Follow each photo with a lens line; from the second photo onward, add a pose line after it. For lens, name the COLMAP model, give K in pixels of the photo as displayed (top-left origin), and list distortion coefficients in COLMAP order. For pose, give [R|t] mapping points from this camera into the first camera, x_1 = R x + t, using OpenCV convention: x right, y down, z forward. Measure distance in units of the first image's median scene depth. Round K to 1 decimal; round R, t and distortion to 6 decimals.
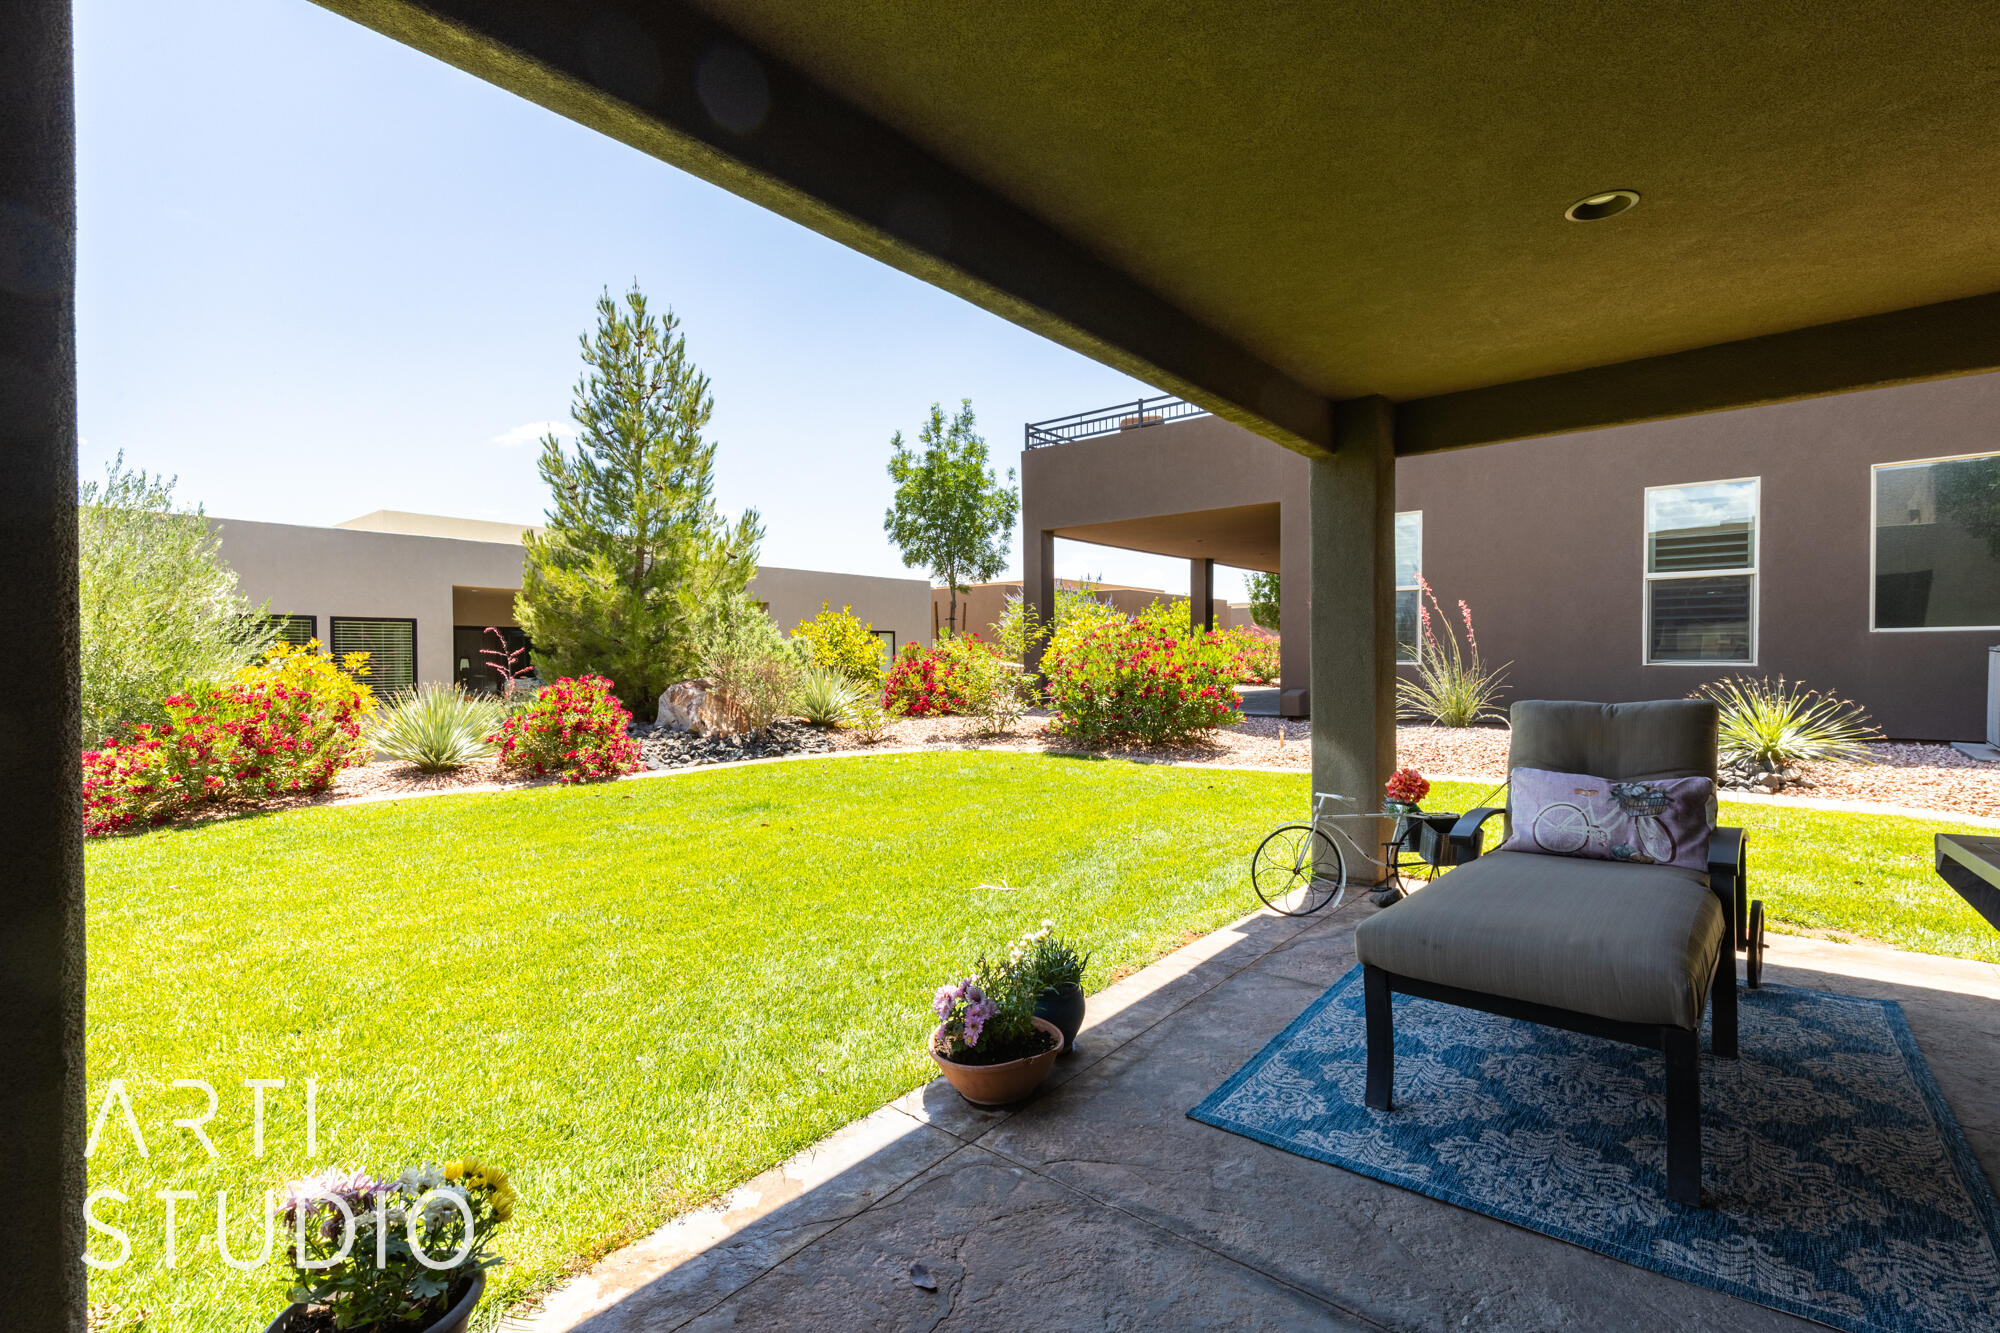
lens RADIAL K [[903.2, 0, 996.8], [0, 903.2, 654.2], [0, 0, 1]] dist [0.004541, -0.000252]
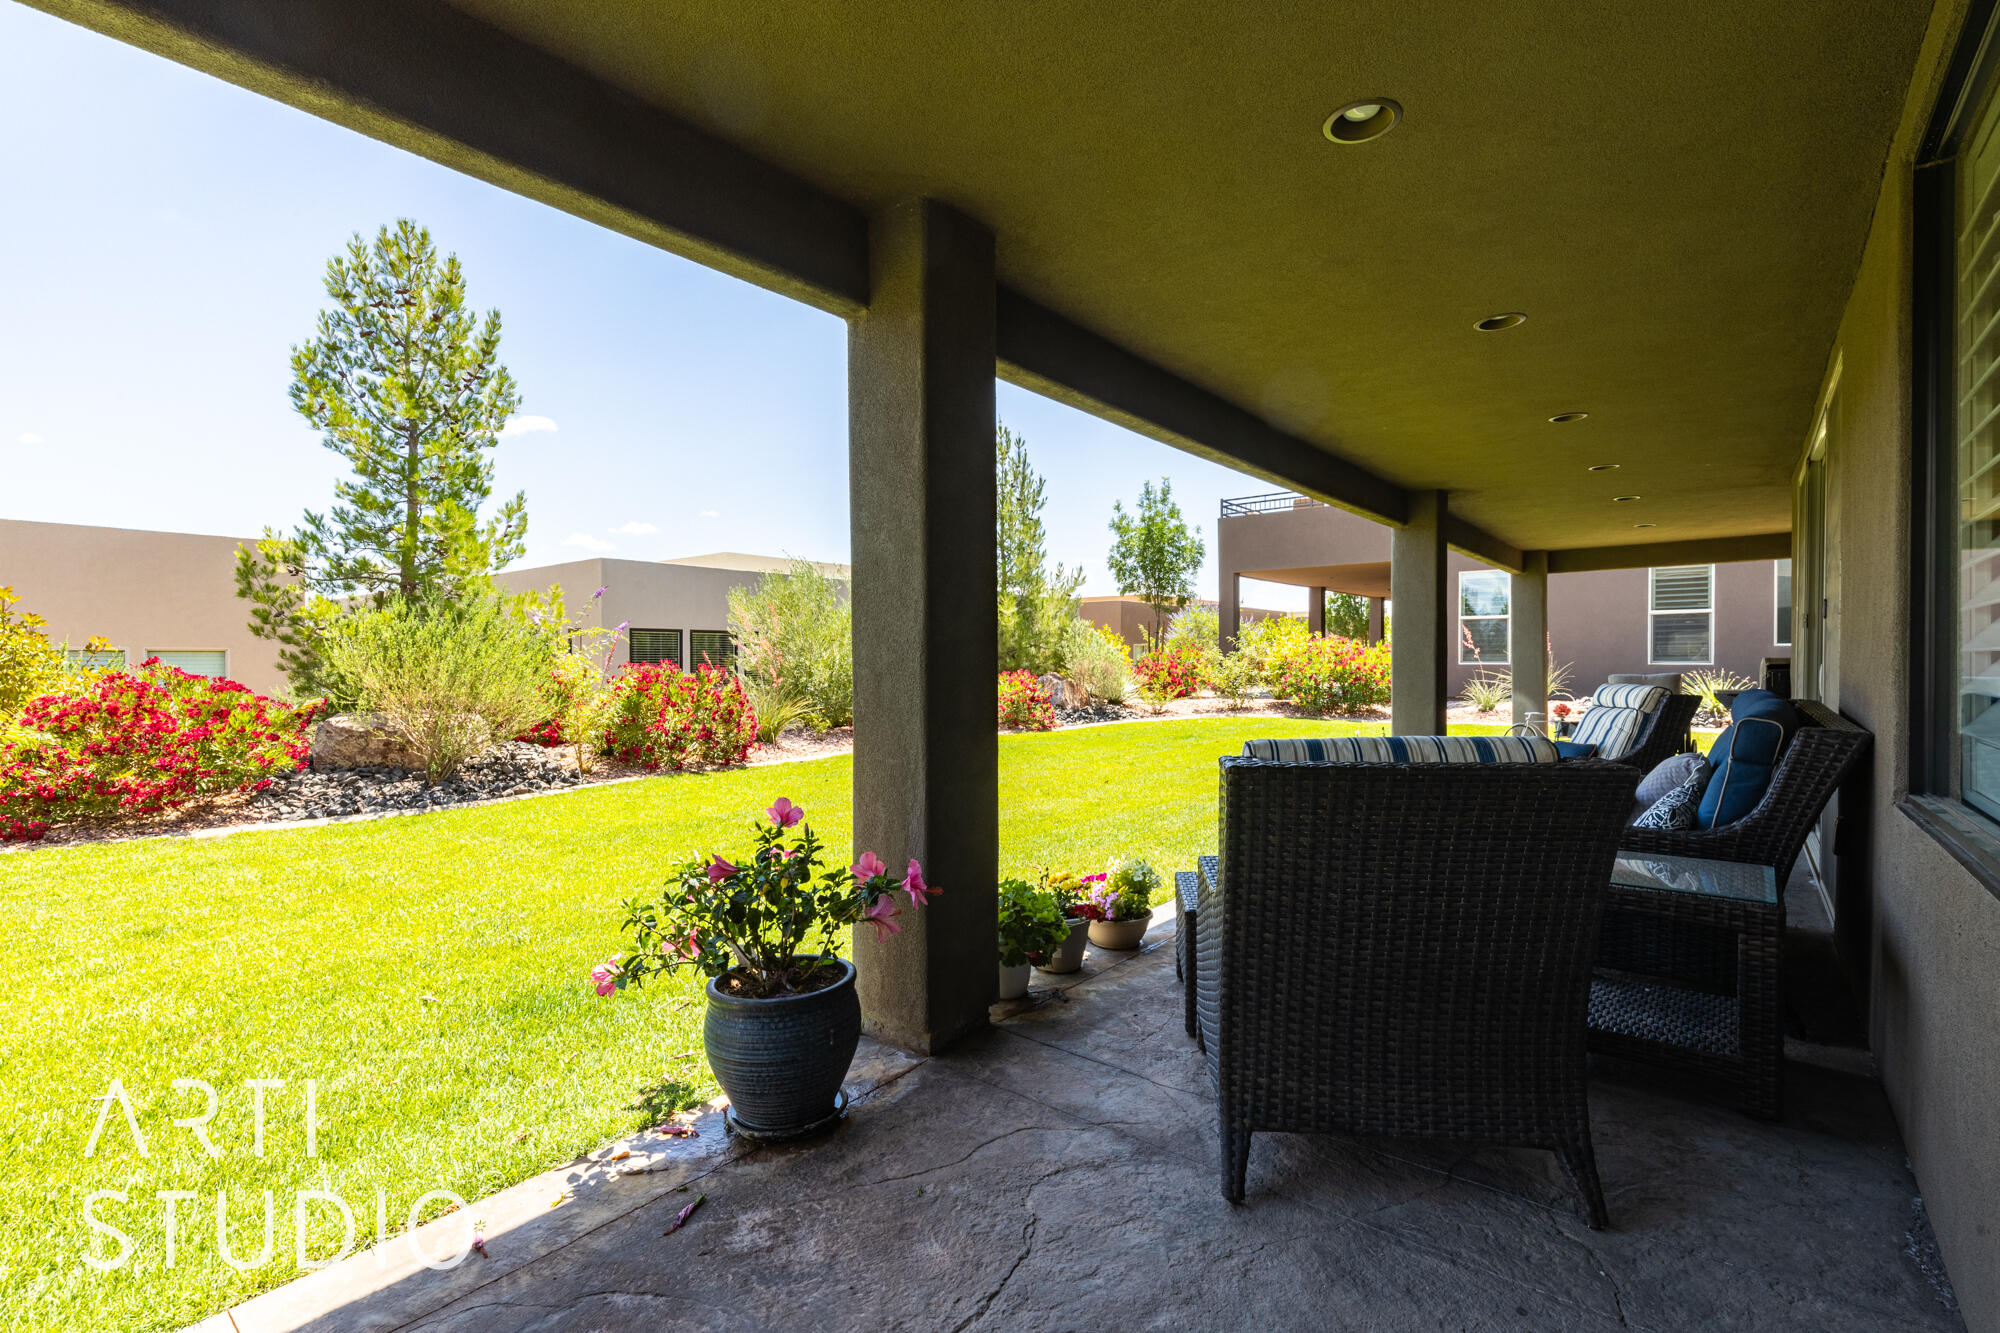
lens RADIAL K [[914.2, 0, 993.9], [0, 914.2, 657.5], [0, 0, 1]] dist [0.003612, 0.000052]
pose [[0.999992, 0.001608, 0.003771, -0.337362], [-0.001595, 0.999993, -0.003345, 0.004495], [-0.003776, 0.003338, 0.999987, -0.462450]]
